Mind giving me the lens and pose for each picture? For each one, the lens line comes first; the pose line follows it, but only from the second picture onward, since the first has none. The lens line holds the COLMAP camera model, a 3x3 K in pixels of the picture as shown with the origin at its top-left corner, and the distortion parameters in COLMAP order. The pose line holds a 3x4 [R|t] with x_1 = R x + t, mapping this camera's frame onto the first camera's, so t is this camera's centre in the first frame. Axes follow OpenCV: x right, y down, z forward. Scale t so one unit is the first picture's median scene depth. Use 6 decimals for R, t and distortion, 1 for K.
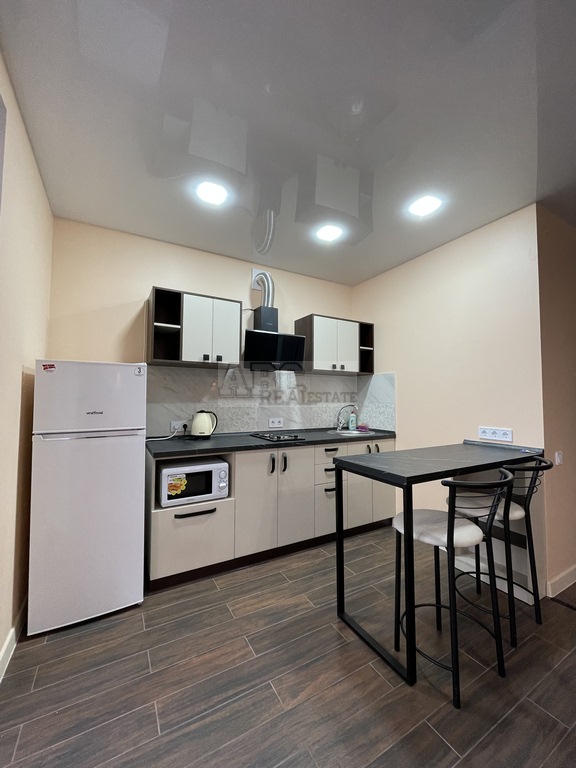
lens RADIAL K [[308.2, 0, 289.4], [0, 308.2, 384.9], [0, 0, 1]] dist [-0.004430, -0.000009]
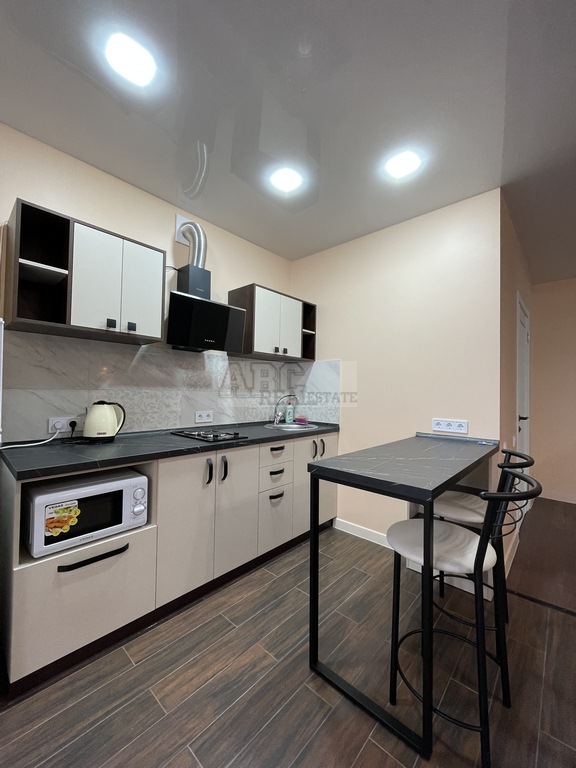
lens RADIAL K [[308.2, 0, 289.4], [0, 308.2, 384.9], [0, 0, 1]] dist [-0.004430, -0.000009]
pose [[0.951131, 0.017904, 0.308270, -0.103229], [-0.026886, 0.999328, 0.024912, 0.019546], [-0.307616, -0.031983, 0.950973, 0.227333]]
